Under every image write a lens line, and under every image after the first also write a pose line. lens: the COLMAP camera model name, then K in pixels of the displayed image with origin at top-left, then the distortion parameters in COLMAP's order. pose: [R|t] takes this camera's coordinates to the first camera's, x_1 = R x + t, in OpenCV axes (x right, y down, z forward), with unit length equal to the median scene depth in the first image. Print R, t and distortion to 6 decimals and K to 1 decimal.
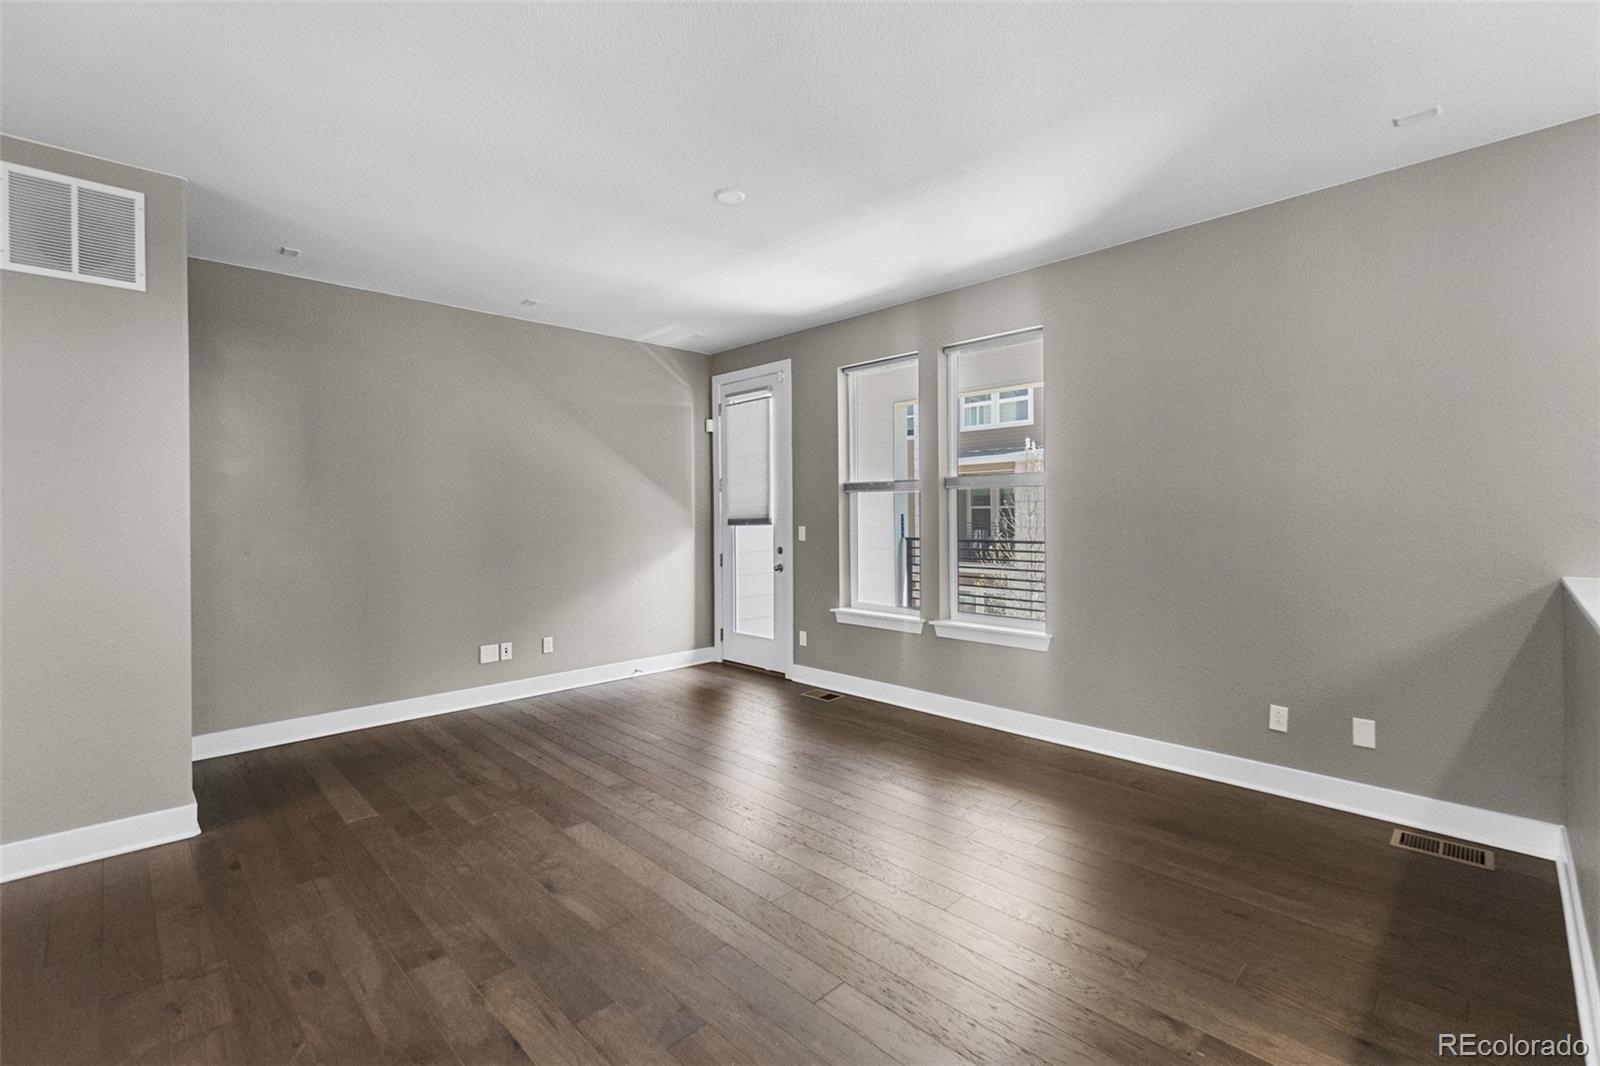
lens RADIAL K [[701.9, 0, 821.1], [0, 701.9, 519.2], [0, 0, 1]] dist [-0.000477, 0.000641]
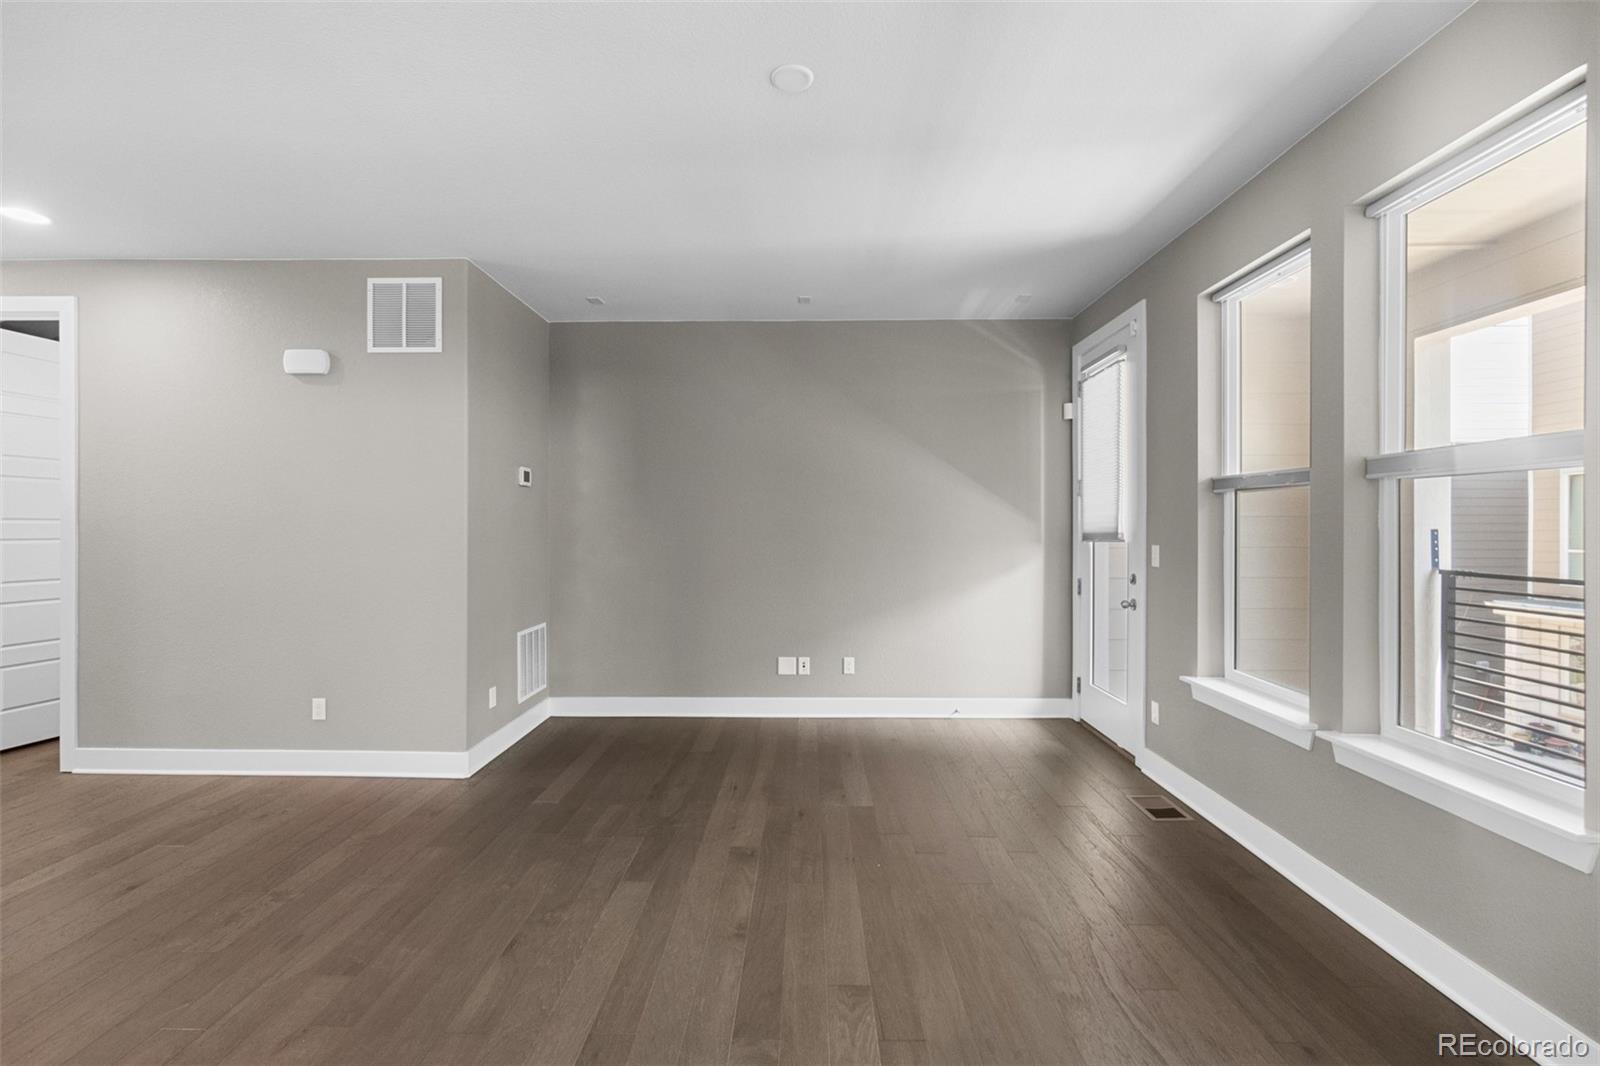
lens RADIAL K [[701.9, 0, 791.4], [0, 701.9, 531.5], [0, 0, 1]] dist [-0.000477, 0.000641]
pose [[0.689114, 0.012867, -0.724539, 0.216868], [-0.011752, 0.999909, 0.006580, -0.003652], [0.724558, 0.003980, 0.689202, 0.285073]]
